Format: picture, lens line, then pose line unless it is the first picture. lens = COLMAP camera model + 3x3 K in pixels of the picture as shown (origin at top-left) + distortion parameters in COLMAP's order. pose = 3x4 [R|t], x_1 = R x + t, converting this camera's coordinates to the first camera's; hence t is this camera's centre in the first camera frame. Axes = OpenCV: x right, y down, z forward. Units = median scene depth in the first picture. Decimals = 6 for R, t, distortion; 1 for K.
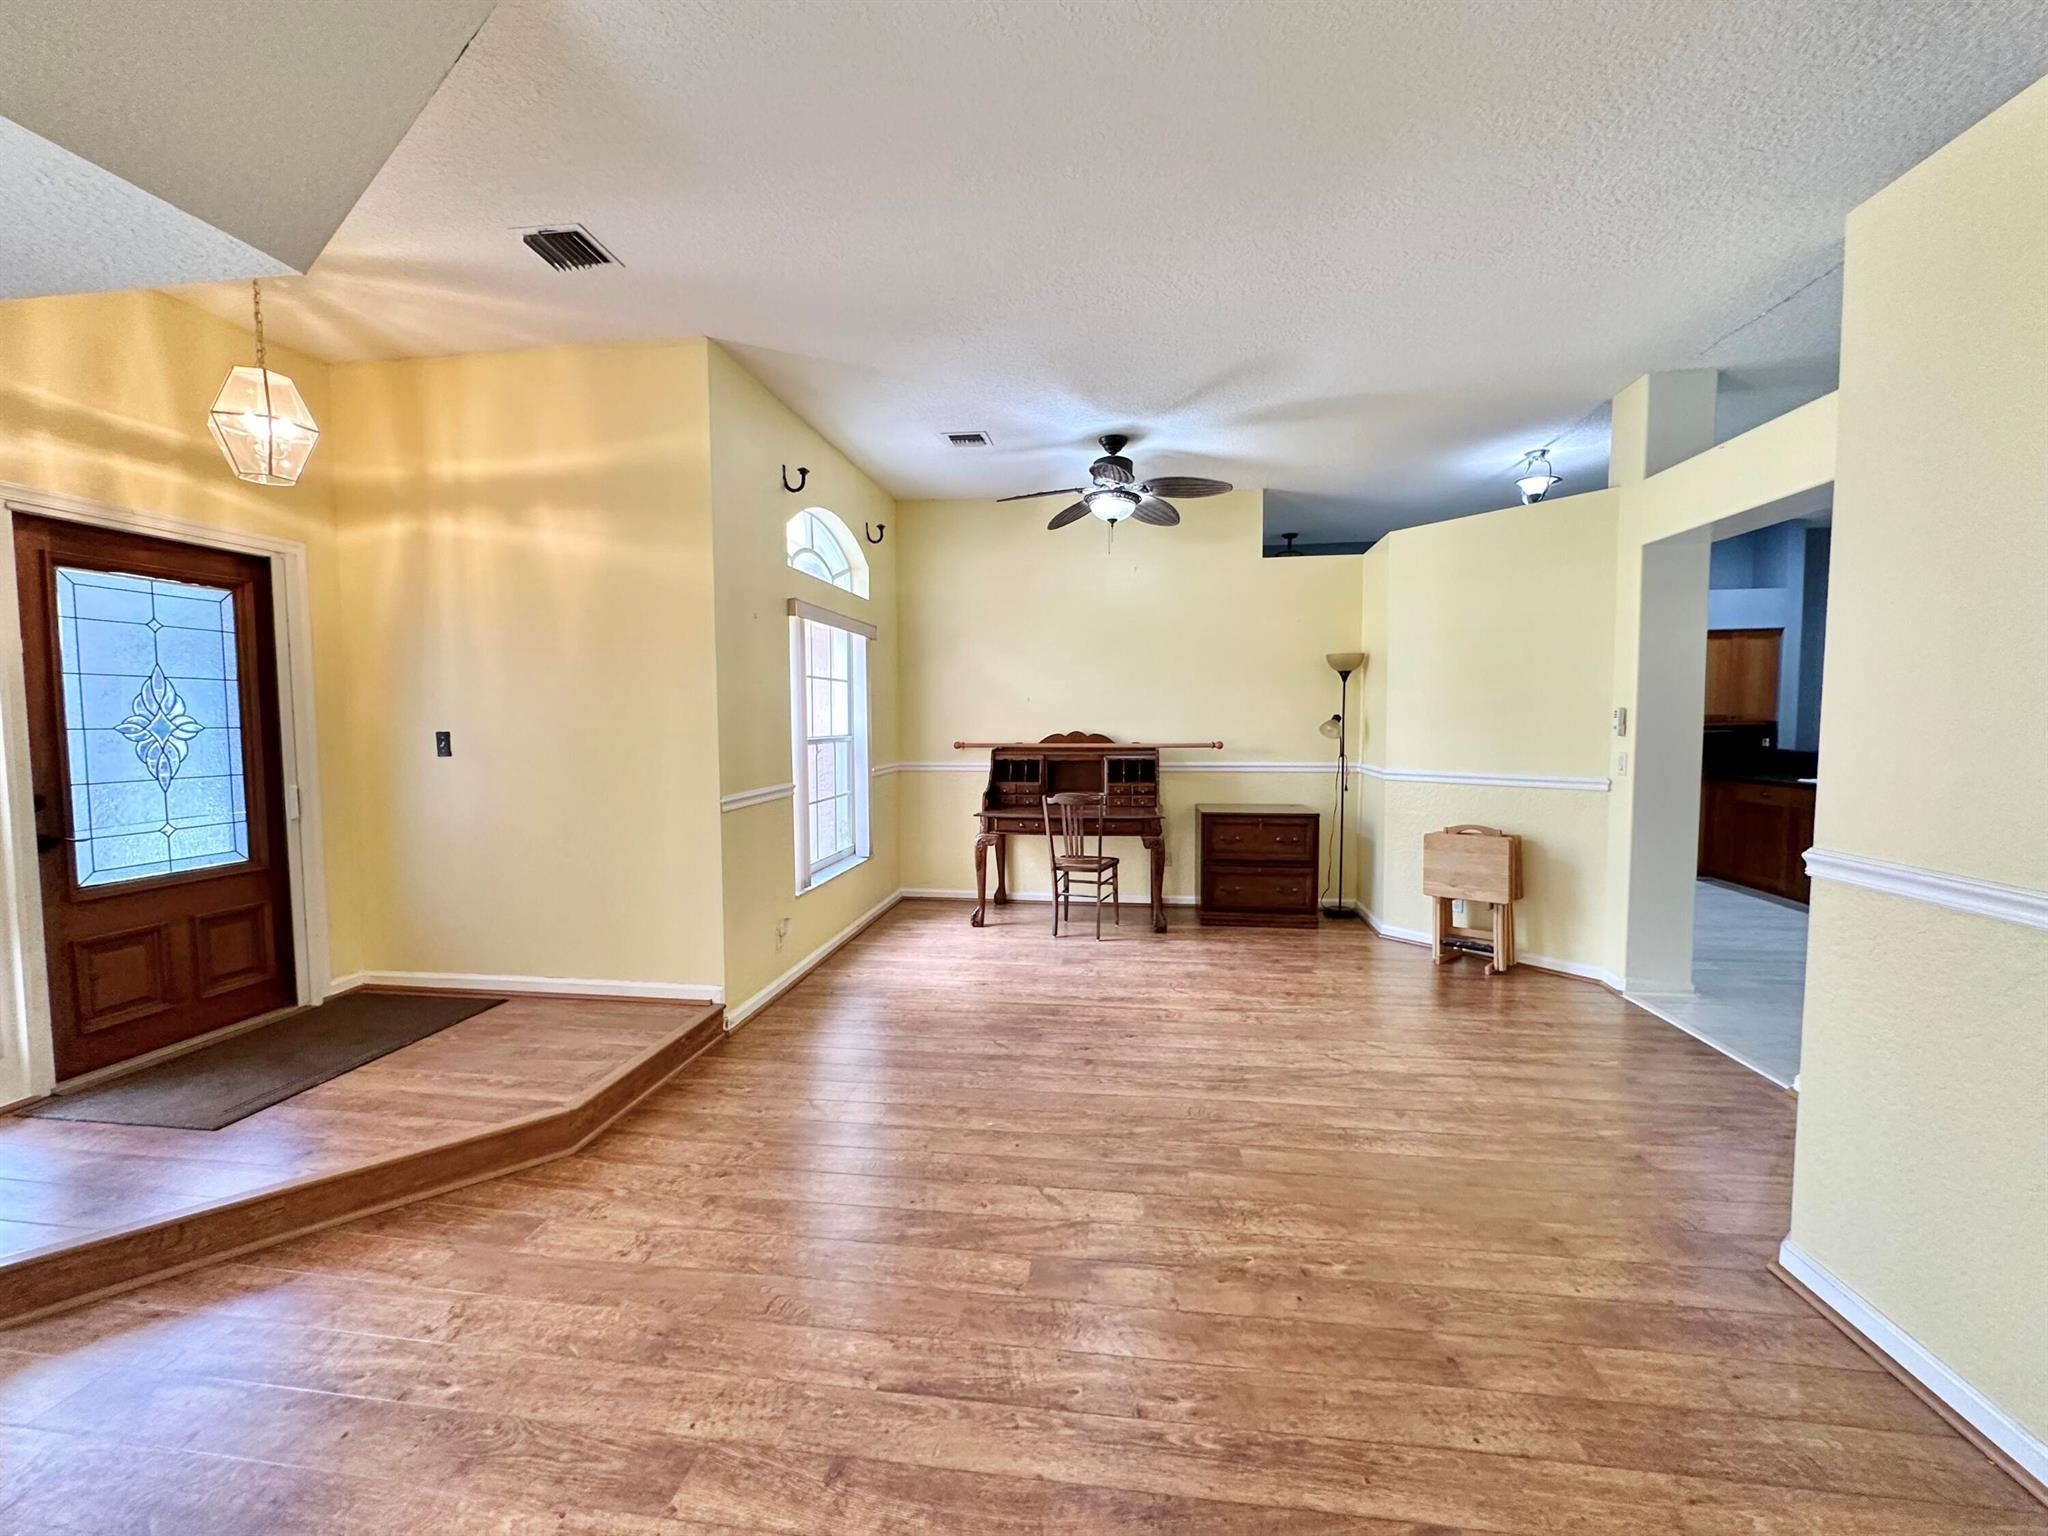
lens RADIAL K [[817.5, 0, 1022.1], [0, 817.5, 769.5], [0, 0, 1]] dist [0.001124, 0.000527]
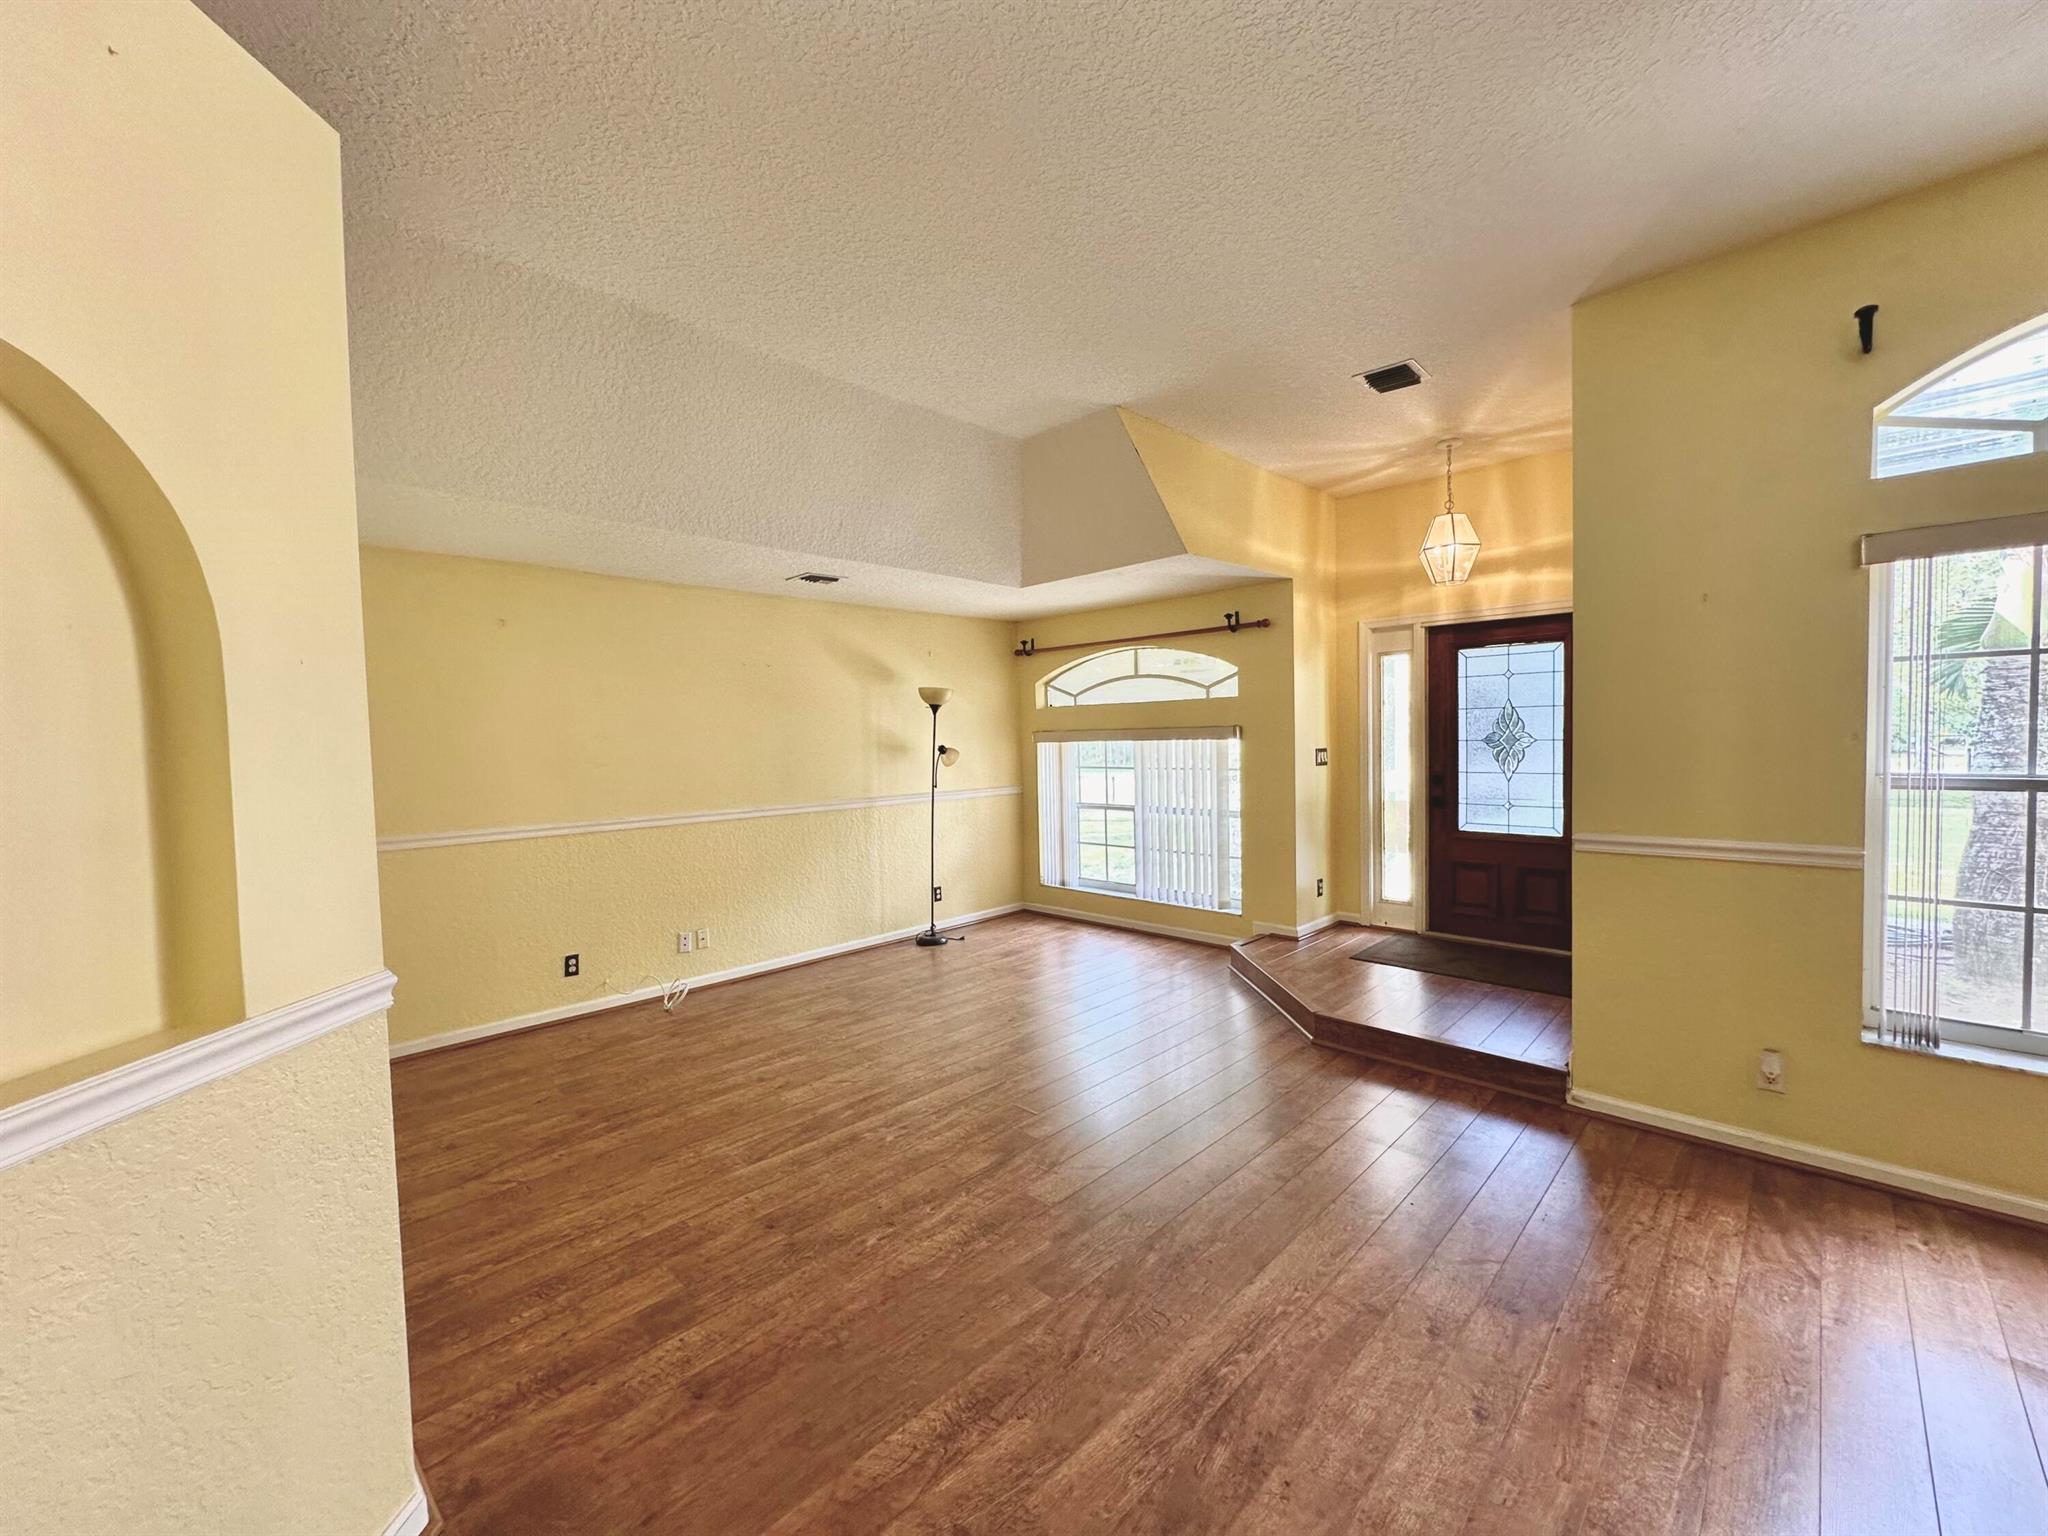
lens RADIAL K [[817.5, 0, 1022.1], [0, 817.5, 769.5], [0, 0, 1]] dist [0.001124, 0.000527]
pose [[-0.592764, 0.052187, -0.803684, 0.841690], [-0.024032, 0.996308, 0.082420, -0.112552], [0.805018, 0.068170, -0.589321, 1.317126]]
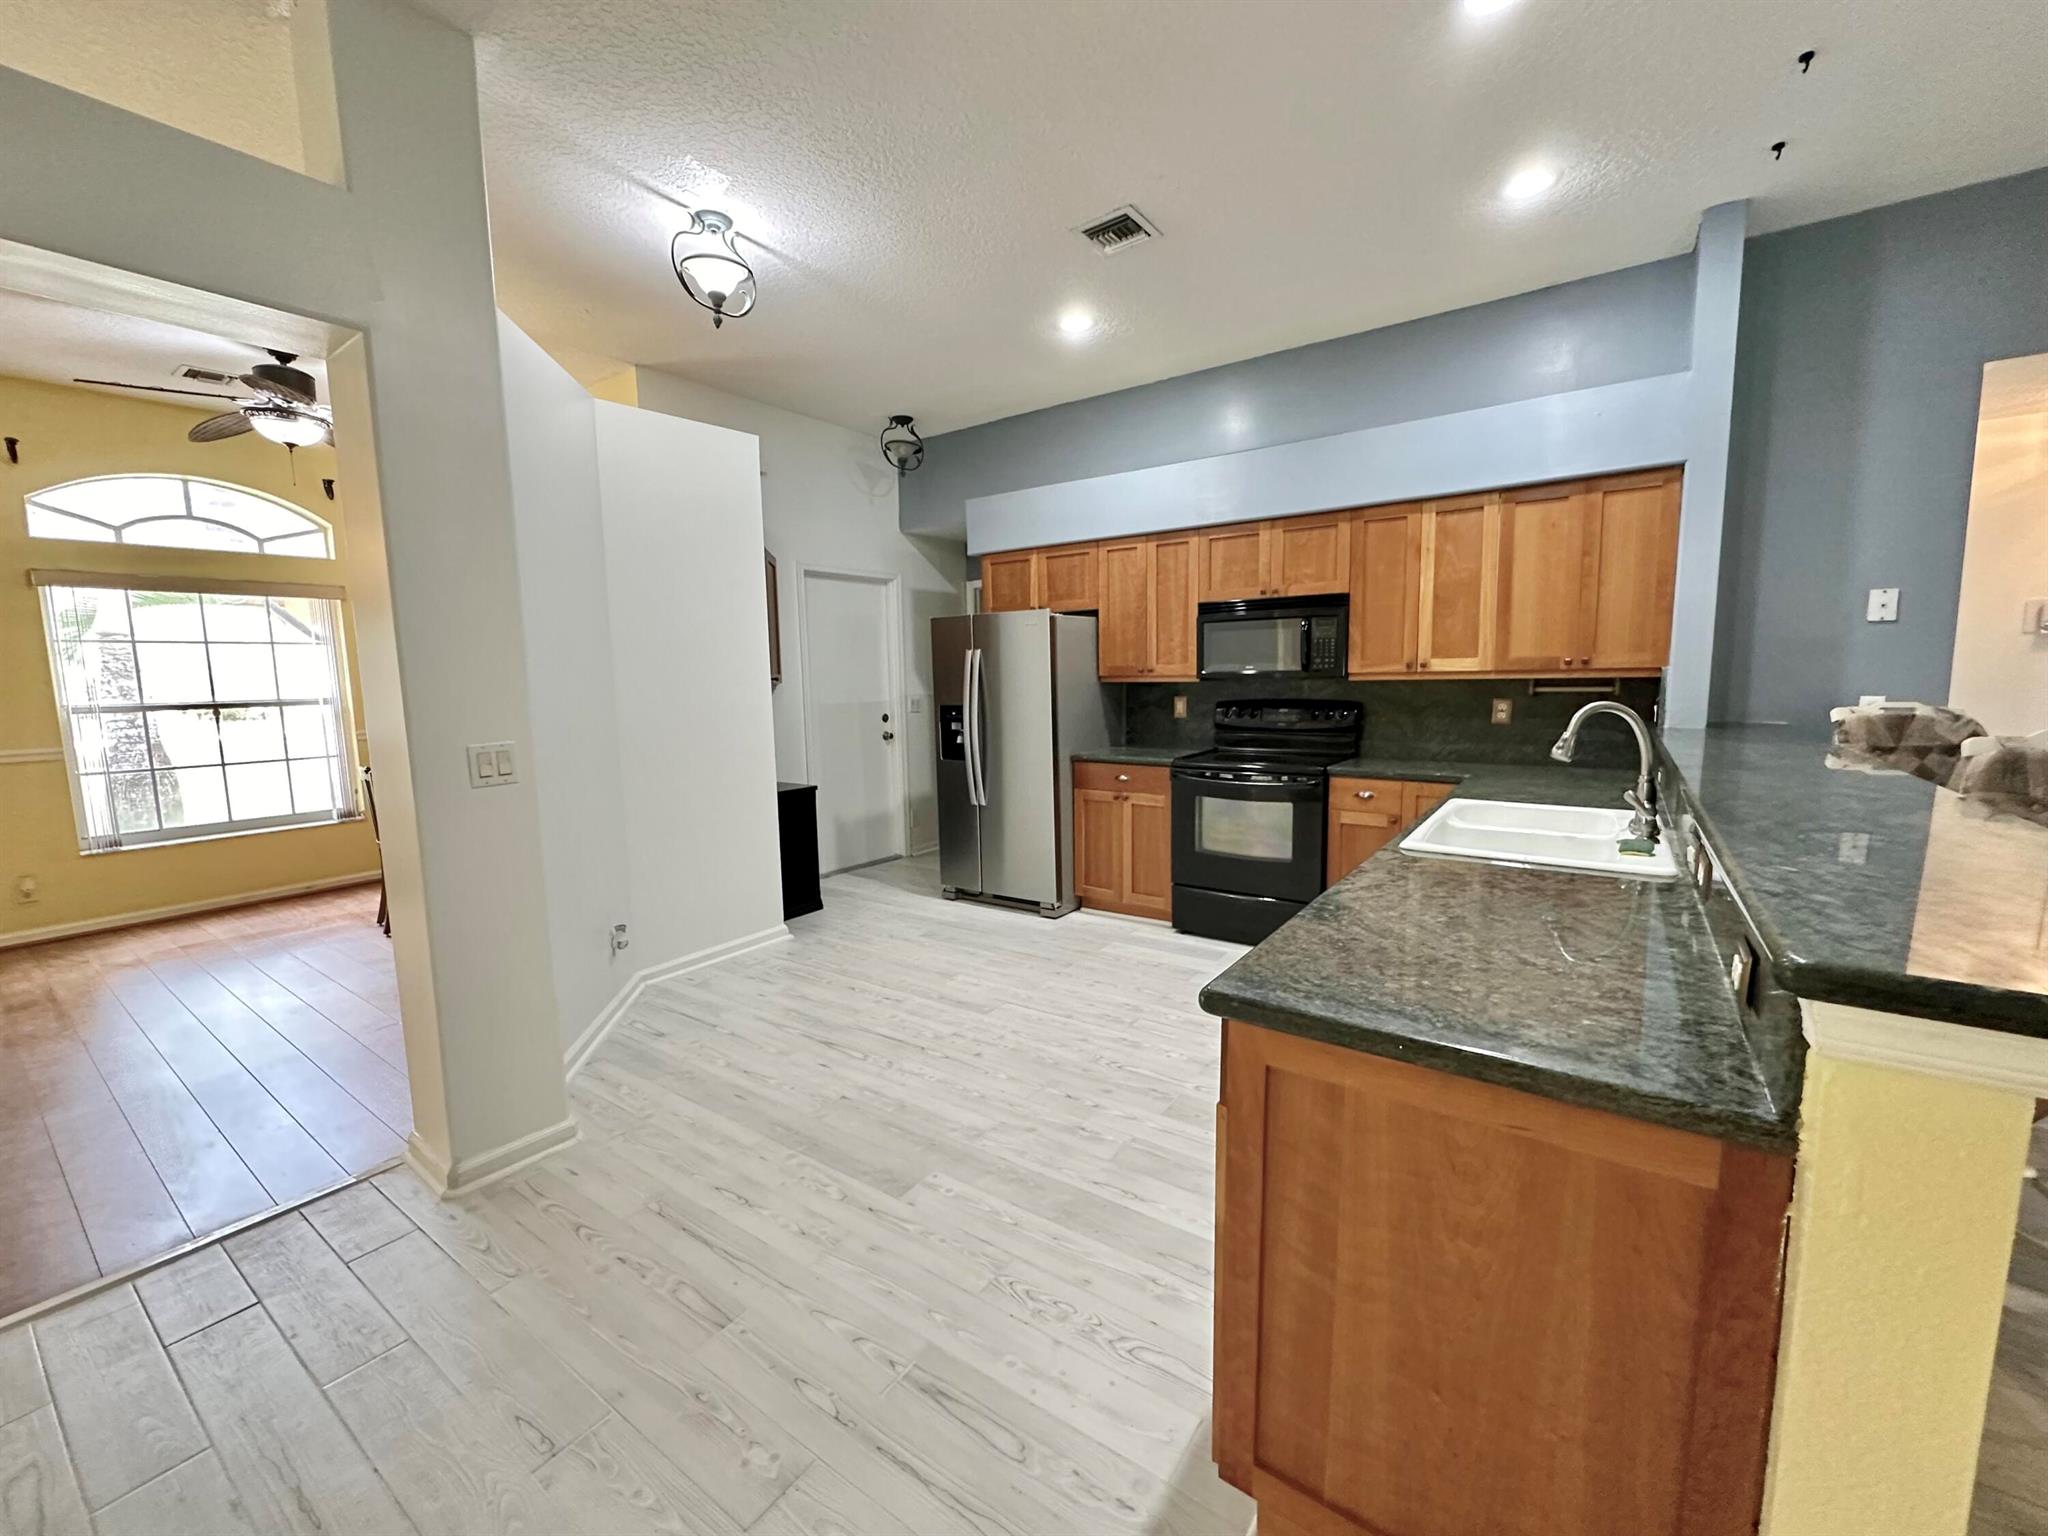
lens RADIAL K [[817.5, 0, 1022.1], [0, 817.5, 769.5], [0, 0, 1]] dist [0.001124, 0.000527]
pose [[0.883464, 0.042151, -0.466600, 2.004465], [-0.014134, 0.997889, 0.063385, -0.057402], [0.468286, -0.049404, 0.882195, 0.992118]]
